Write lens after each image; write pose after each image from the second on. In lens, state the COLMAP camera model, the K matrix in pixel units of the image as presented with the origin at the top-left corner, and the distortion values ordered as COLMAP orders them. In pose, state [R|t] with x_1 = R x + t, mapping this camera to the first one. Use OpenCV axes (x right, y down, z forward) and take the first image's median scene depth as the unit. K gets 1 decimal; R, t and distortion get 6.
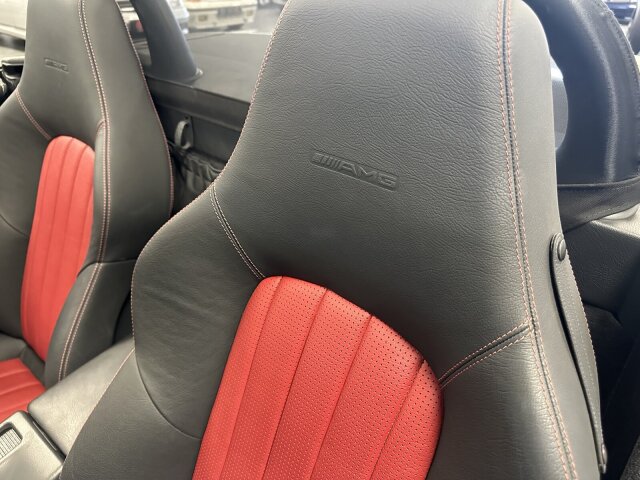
lens RADIAL K [[460.8, 0, 320.3], [0, 460.8, 235.9], [0, 0, 1]] dist [-0.004938, -0.002230]
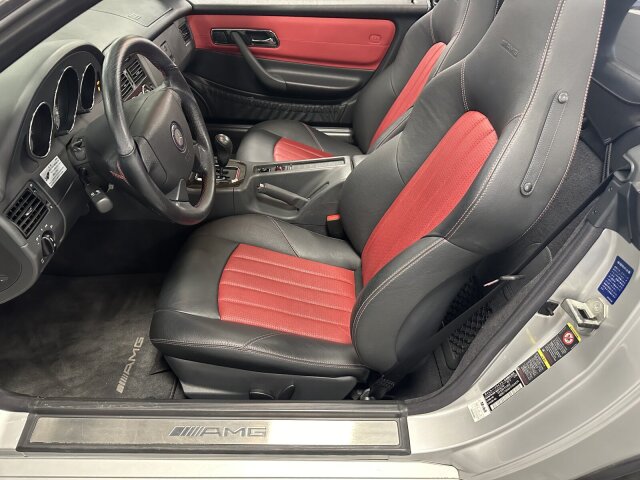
lens RADIAL K [[453.5, 0, 320.0], [0, 453.5, 240.0], [0, 0, 1]] dist [0.005496, -0.001594]
pose [[0.642566, 0.481793, -0.595806, 0.880413], [-0.448668, 0.866917, 0.217144, 0.423434], [0.621133, 0.127790, 0.773216, -0.825567]]
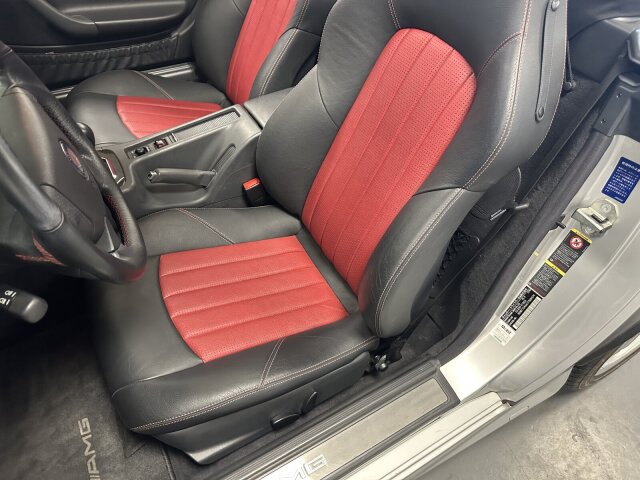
lens RADIAL K [[460.8, 0, 320.3], [0, 460.8, 235.9], [0, 0, 1]] dist [-0.004938, -0.002230]
pose [[0.935266, 0.284507, -0.210557, 0.177977], [-0.230365, 0.940933, 0.248147, 0.450616], [0.268720, -0.183578, 0.945563, -0.837903]]
